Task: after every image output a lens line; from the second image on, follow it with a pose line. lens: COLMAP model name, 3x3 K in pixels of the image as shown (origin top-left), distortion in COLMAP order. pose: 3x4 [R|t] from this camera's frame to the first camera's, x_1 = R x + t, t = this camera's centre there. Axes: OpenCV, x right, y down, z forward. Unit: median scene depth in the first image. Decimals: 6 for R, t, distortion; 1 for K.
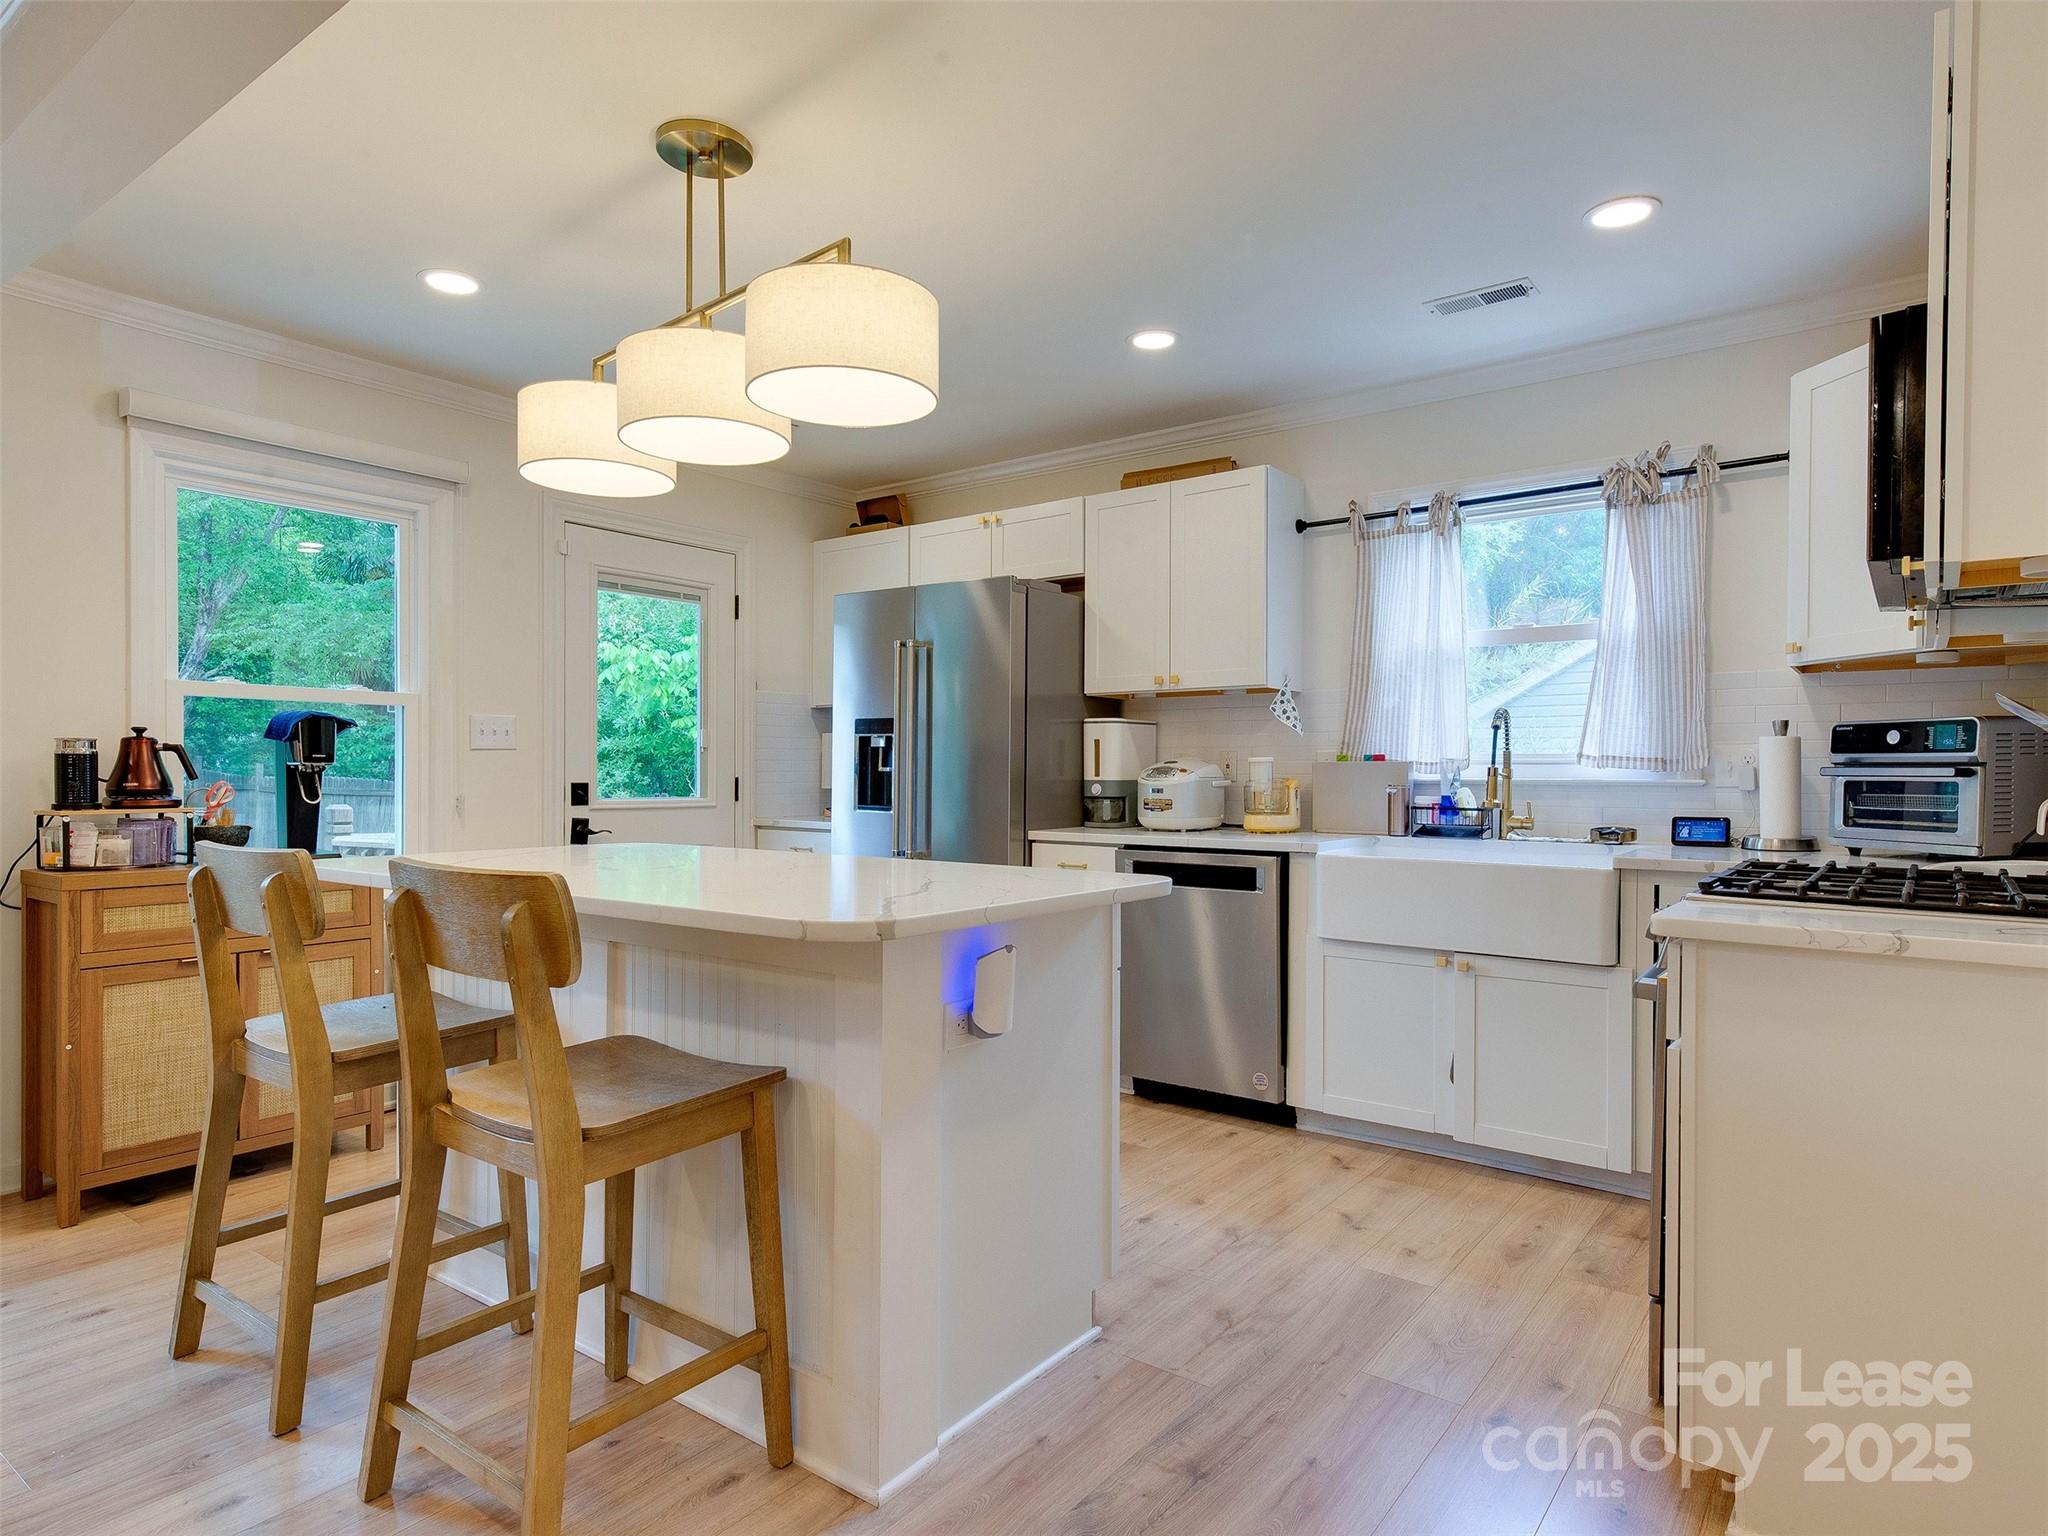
lens RADIAL K [[1173.0, 0, 988.7], [0, 1173.0, 773.2], [0, 0, 1]] dist [0.027004, -0.001656]
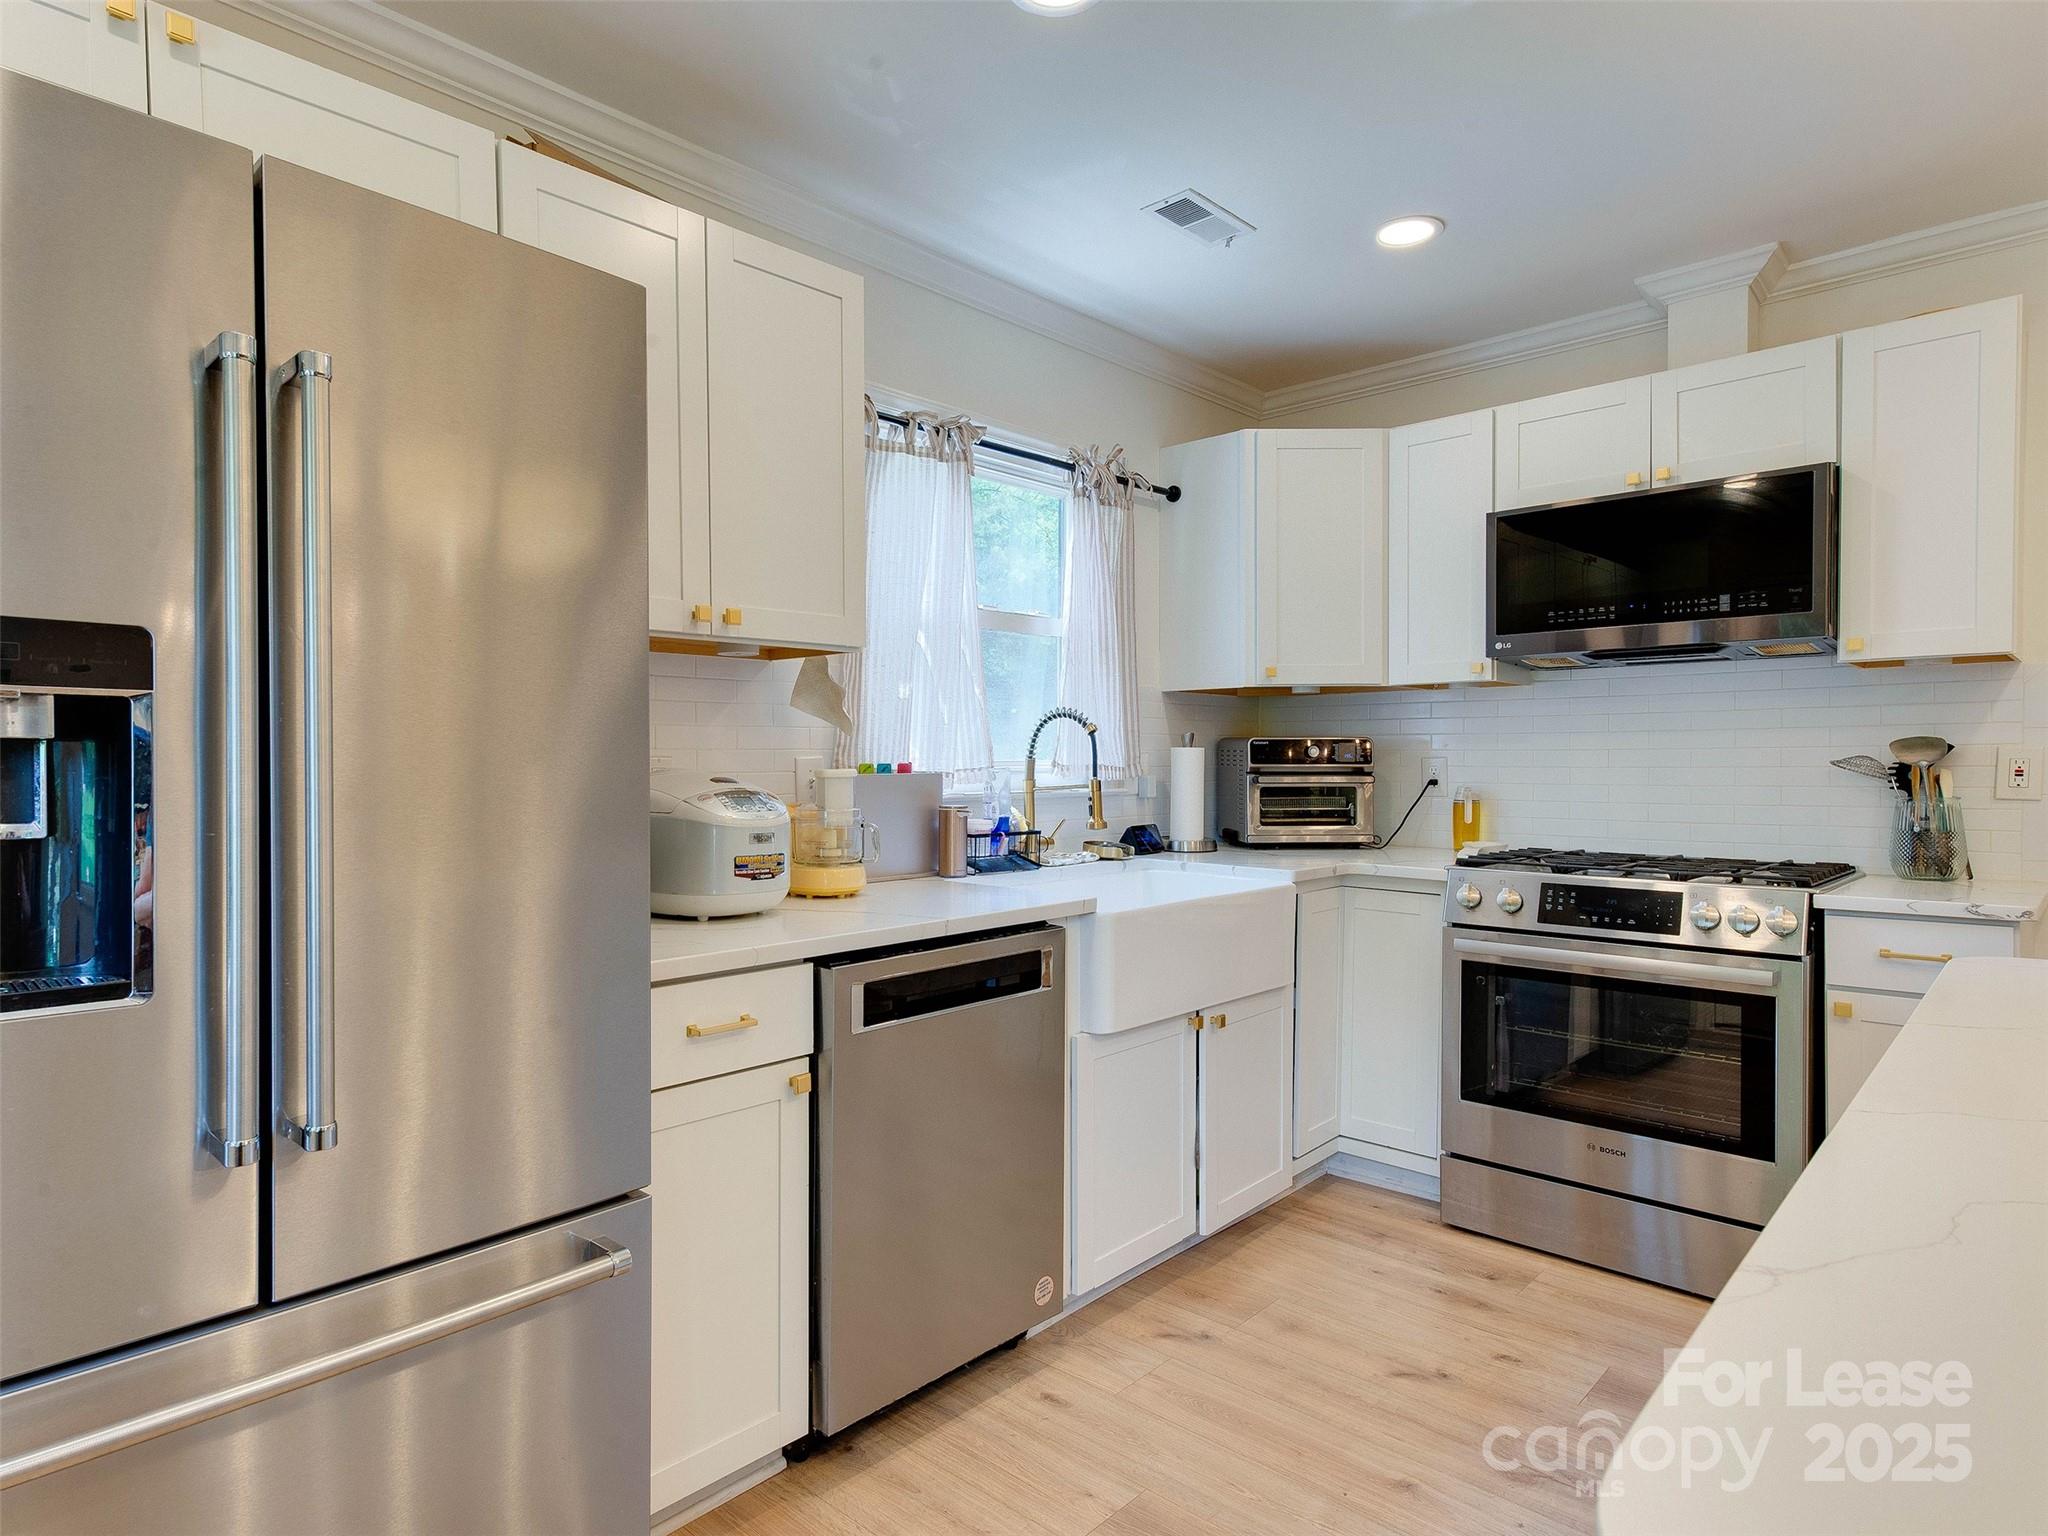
lens RADIAL K [[1173.0, 0, 988.7], [0, 1173.0, 773.2], [0, 0, 1]] dist [0.027004, -0.001656]
pose [[0.090733, -0.015578, 0.995753, -0.363014], [0.005573, 0.999870, 0.015135, -0.020796], [-0.995860, 0.004176, 0.090808, 0.901805]]
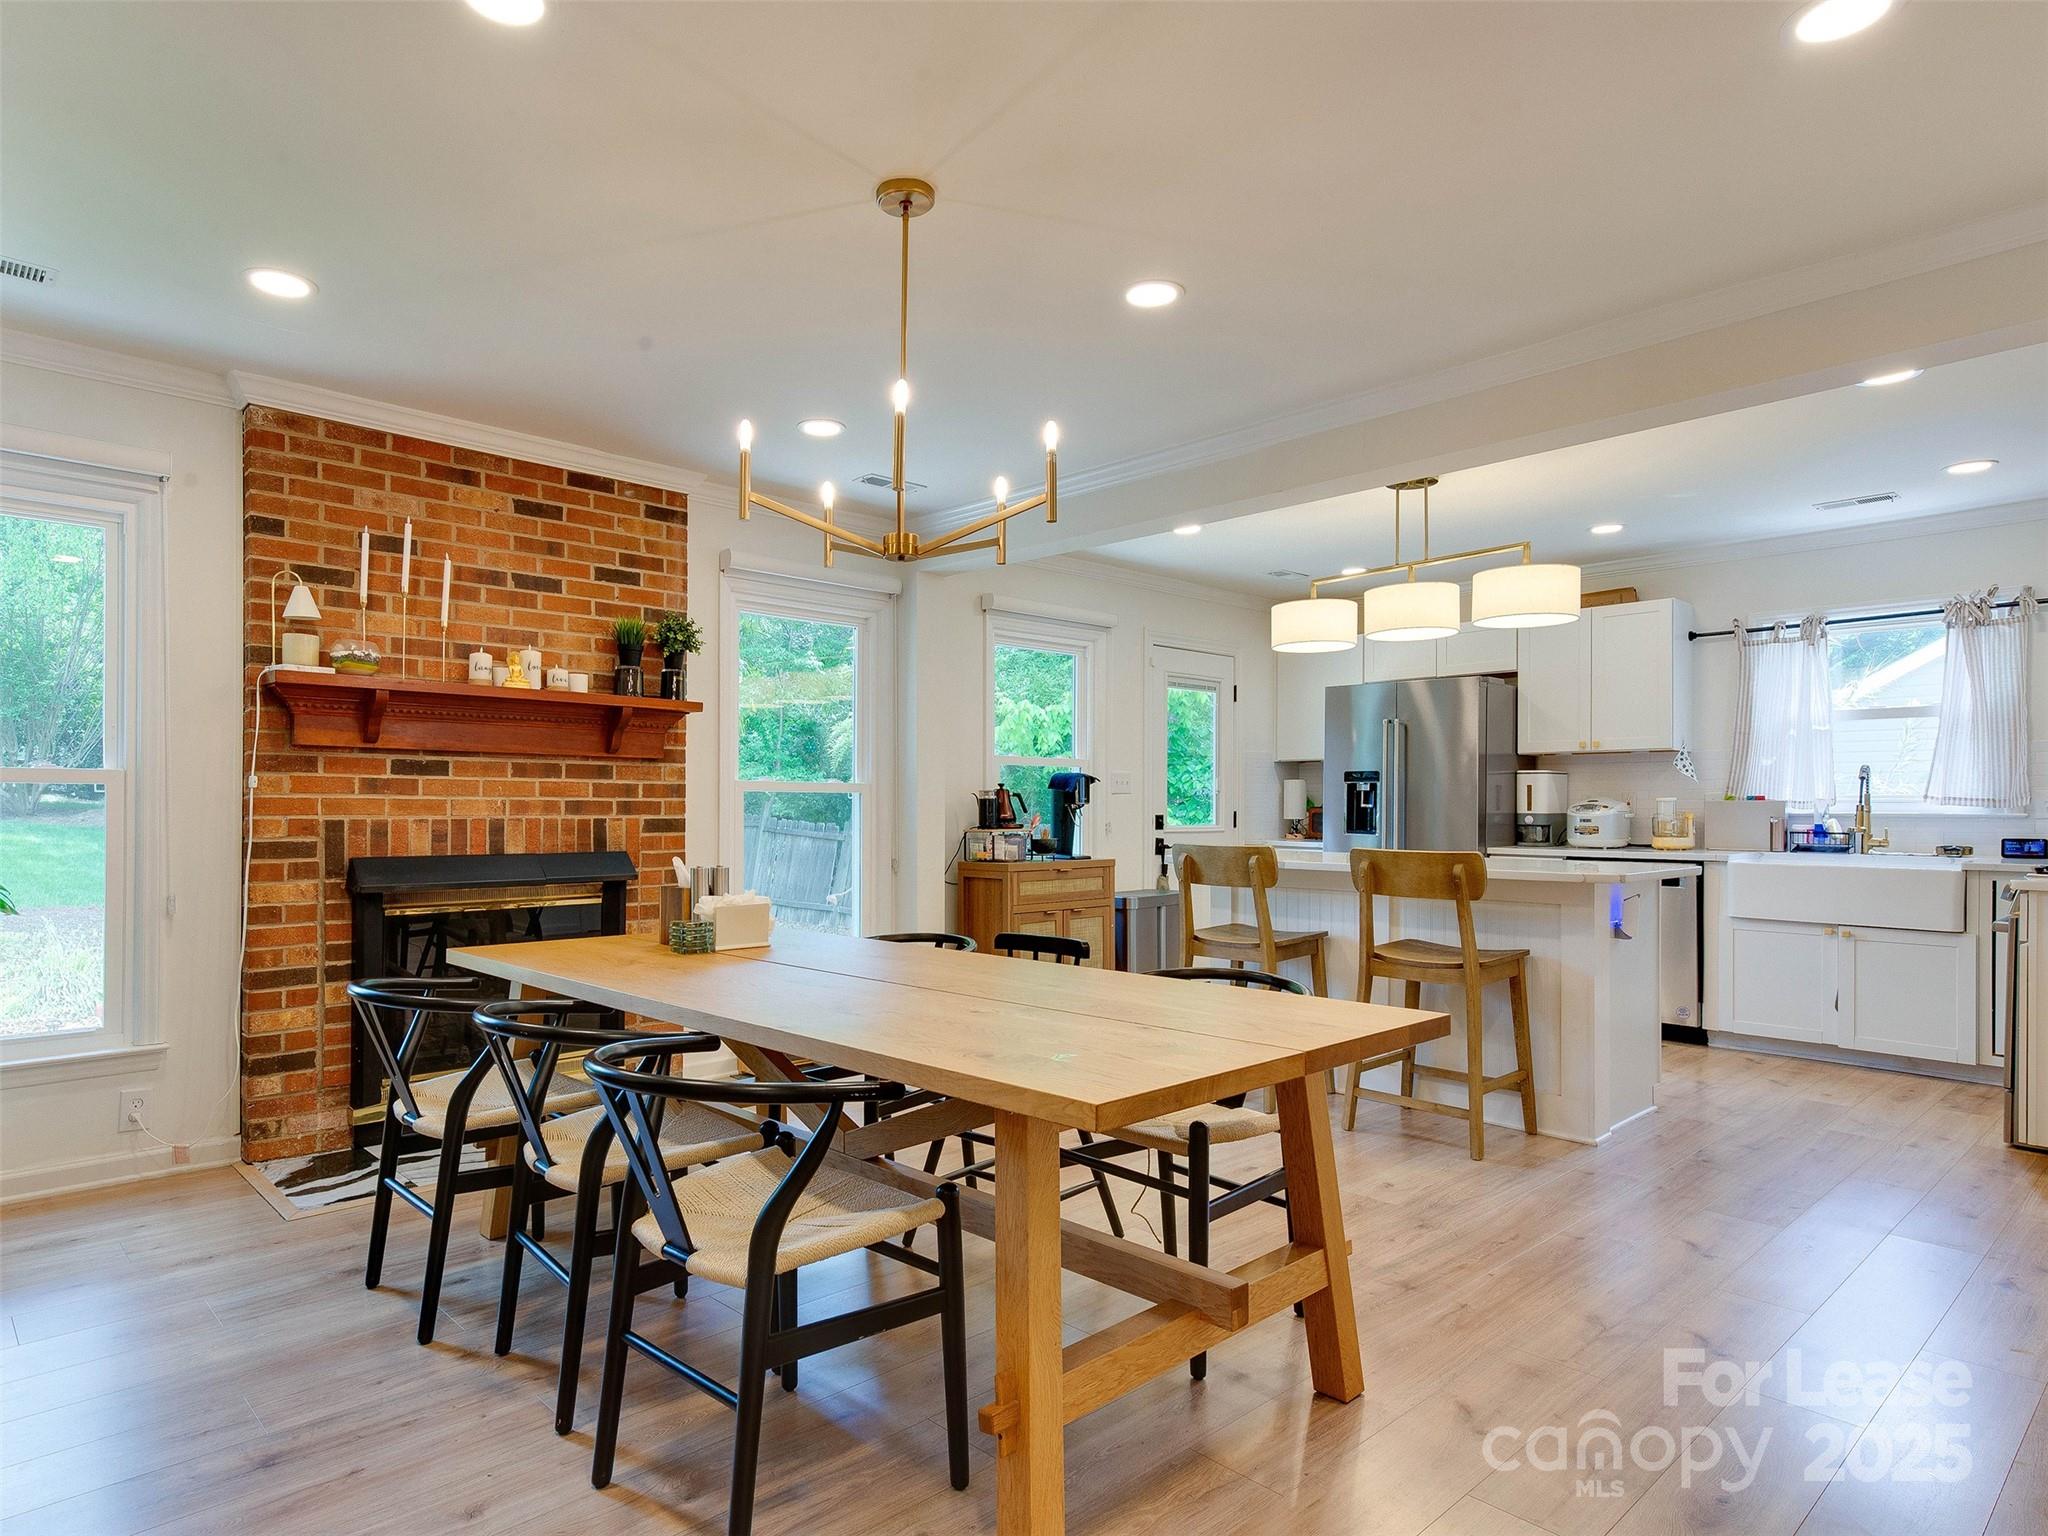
lens RADIAL K [[1151.1, 0, 968.8], [0, 1151.1, 802.1], [0, 0, 1]] dist [0.033132, -0.001985]
pose [[0.985974, -0.000920, -0.166899, -0.392787], [0.000245, 0.999992, -0.004068, -0.002611], [0.166901, 0.003970, 0.985966, -0.585030]]
